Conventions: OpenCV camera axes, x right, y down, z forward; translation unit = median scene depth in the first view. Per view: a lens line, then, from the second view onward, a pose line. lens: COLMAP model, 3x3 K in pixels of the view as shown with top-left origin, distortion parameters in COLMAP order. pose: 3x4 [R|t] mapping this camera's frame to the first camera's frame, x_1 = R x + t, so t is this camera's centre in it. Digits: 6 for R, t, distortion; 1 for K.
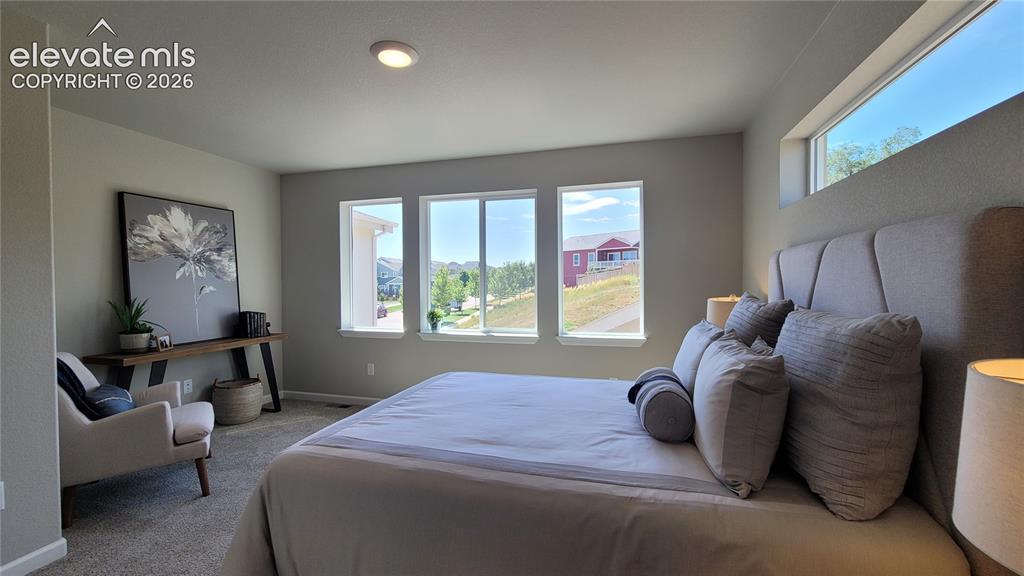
lens RADIAL K [[416.7, 0, 515.1], [0, 416.7, 288.6], [0, 0, 1]] dist [-0.001509, -0.000020]
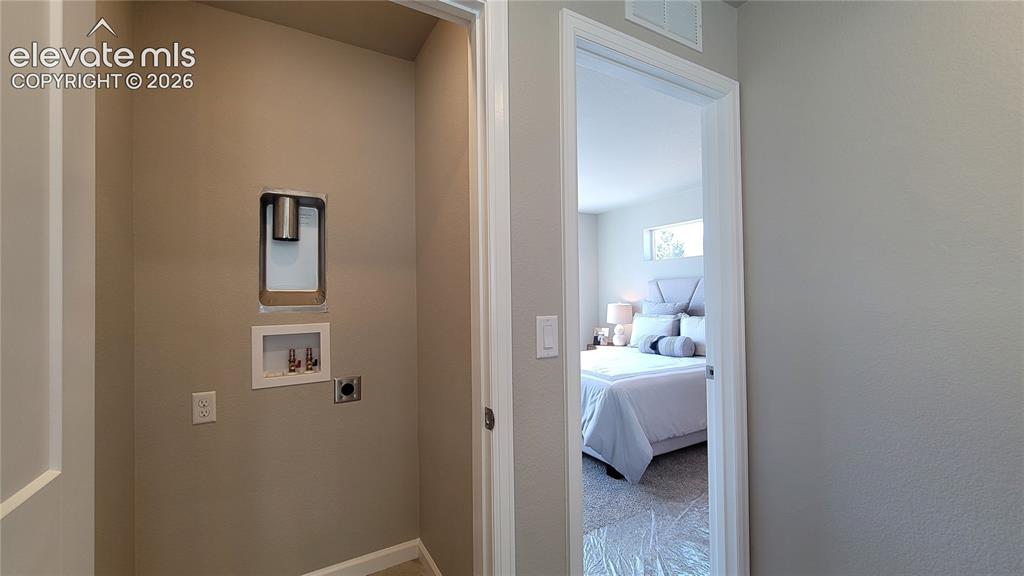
lens RADIAL K [[416.7, 0, 515.1], [0, 416.7, 288.6], [0, 0, 1]] dist [-0.001509, -0.000020]
pose [[0.690507, 0.005324, 0.723306, -0.947354], [0.023592, 0.999275, -0.029877, 0.000548], [-0.722941, 0.037694, 0.689881, 0.002775]]
